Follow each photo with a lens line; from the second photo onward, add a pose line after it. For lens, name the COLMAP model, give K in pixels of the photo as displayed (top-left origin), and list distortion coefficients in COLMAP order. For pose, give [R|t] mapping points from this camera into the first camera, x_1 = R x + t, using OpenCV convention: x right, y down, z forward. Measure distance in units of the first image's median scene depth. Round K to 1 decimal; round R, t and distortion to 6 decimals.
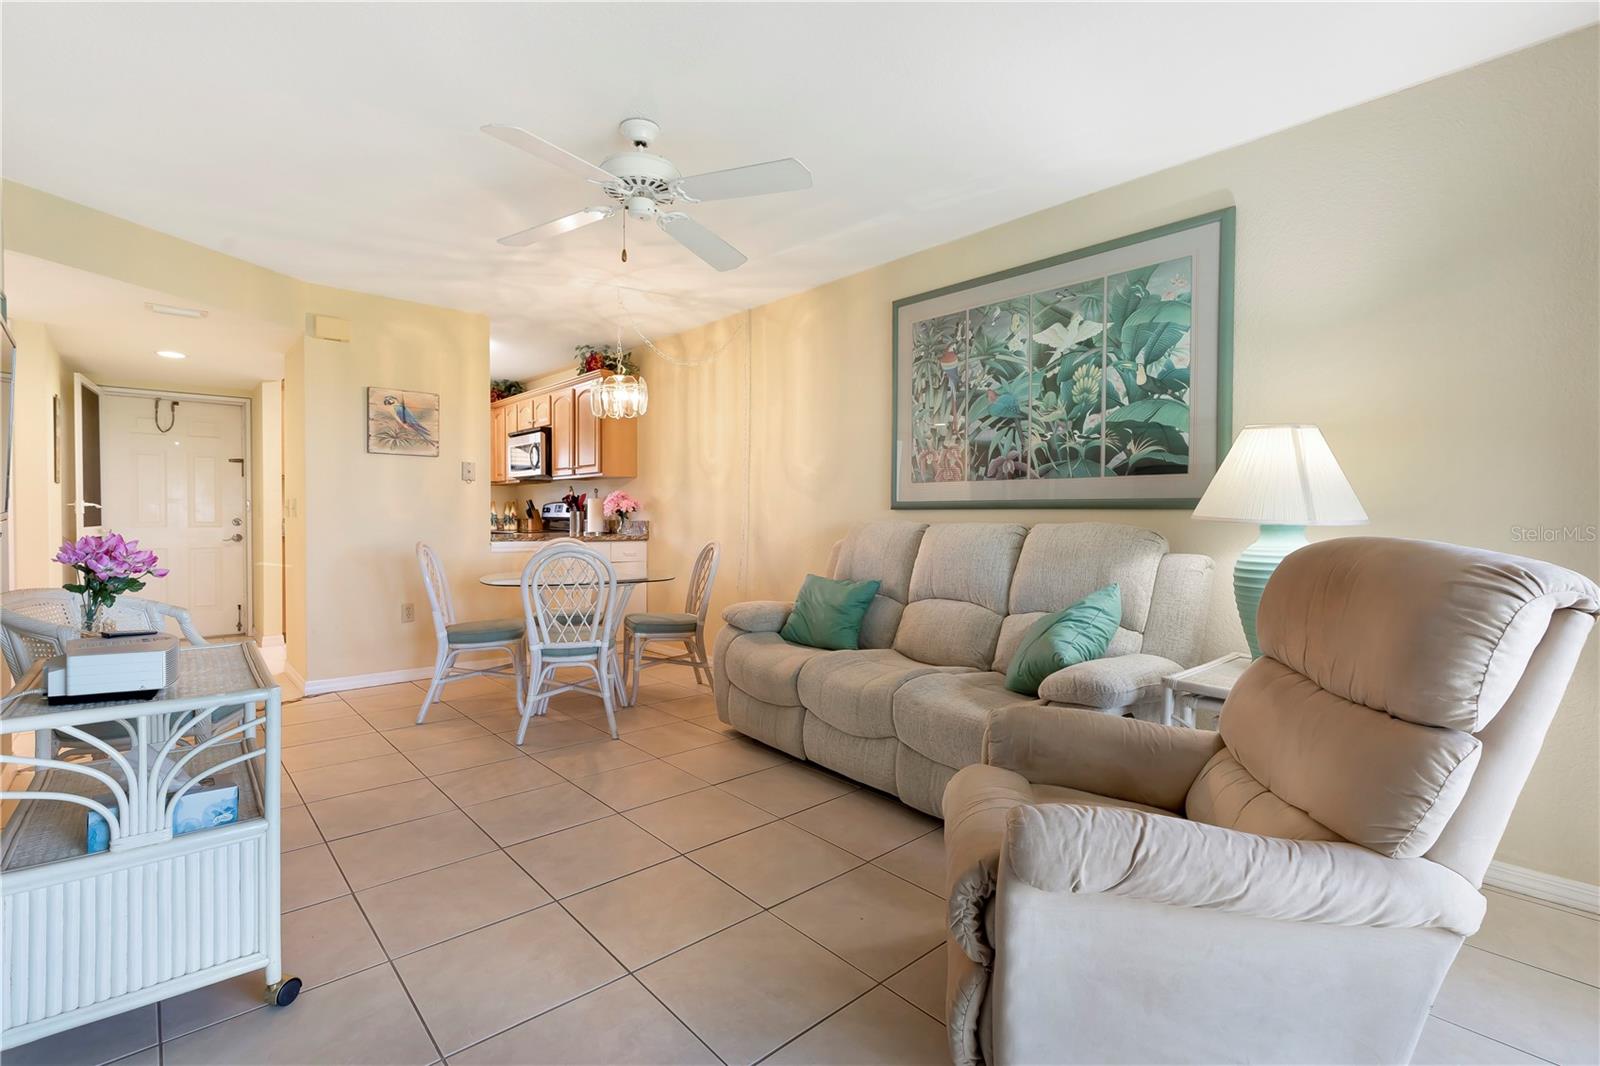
lens RADIAL K [[723.2, 0, 791.2], [0, 723.2, 526.6], [0, 0, 1]] dist [0.003715, -0.000026]
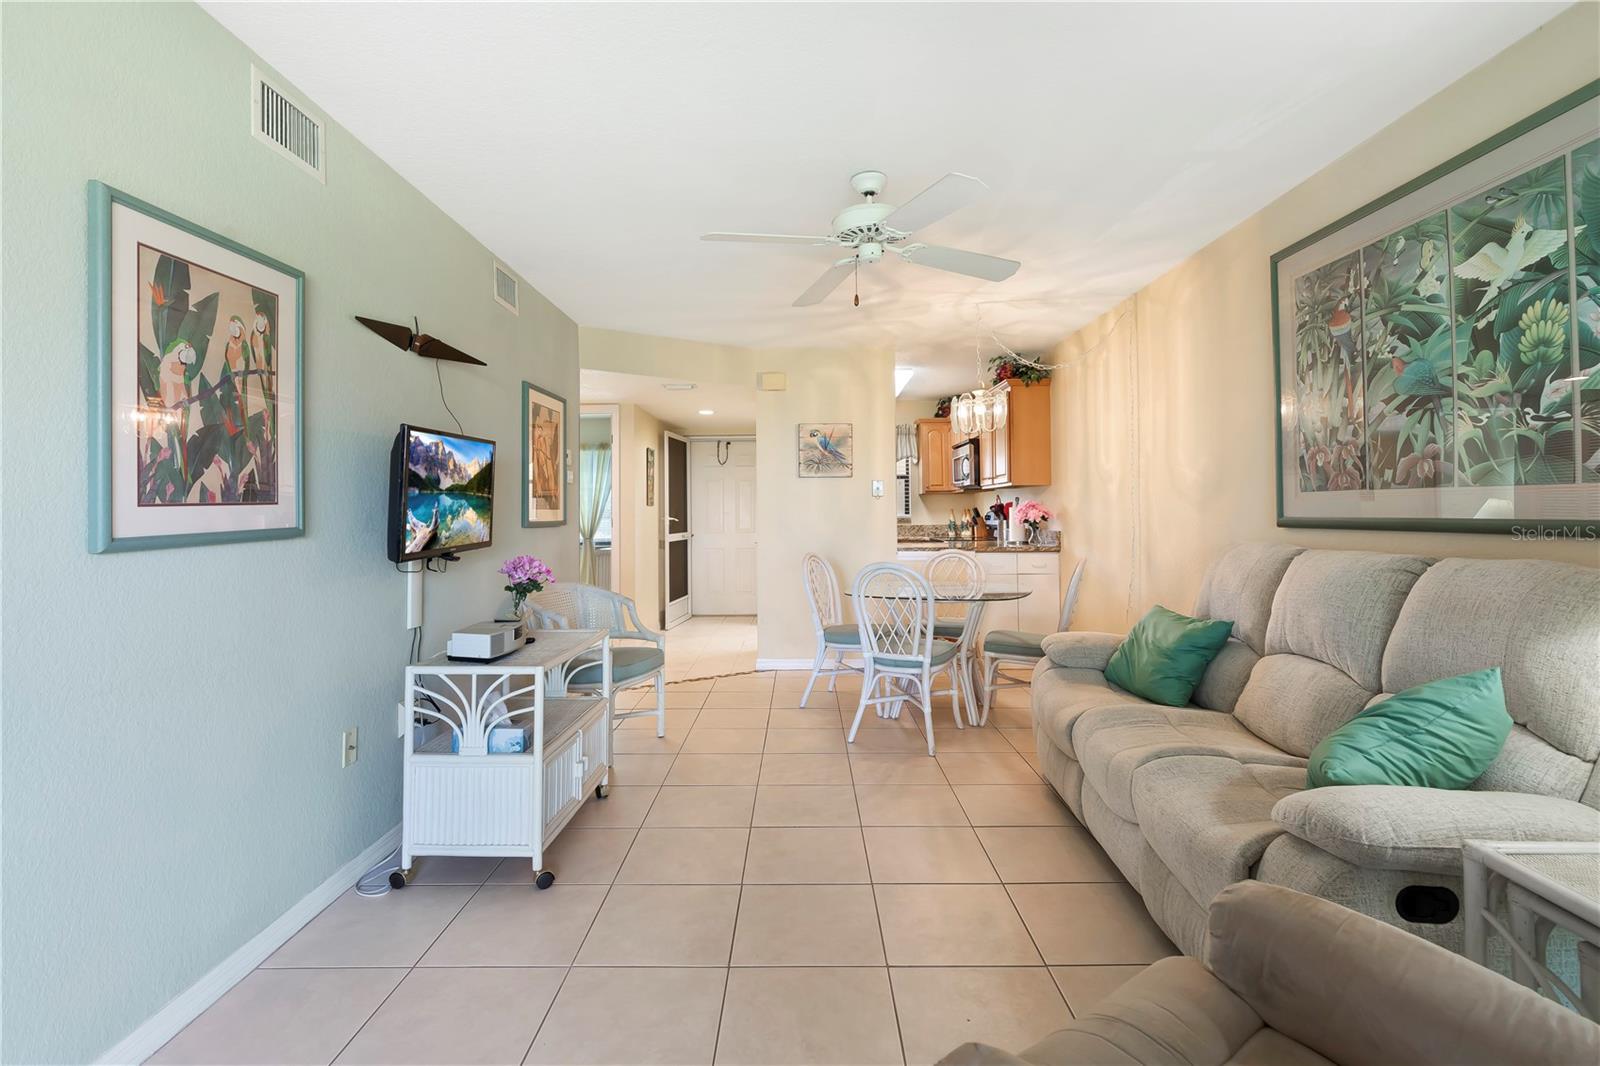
lens RADIAL K [[727.7, 0, 795.1], [0, 727.7, 491.7], [0, 0, 1]] dist [0.002050, -0.000226]
pose [[0.740244, -0.029694, -0.671683, 0.306075], [0.001286, 0.999085, -0.042750, -0.031620], [0.672338, 0.030782, 0.739604, 0.106340]]
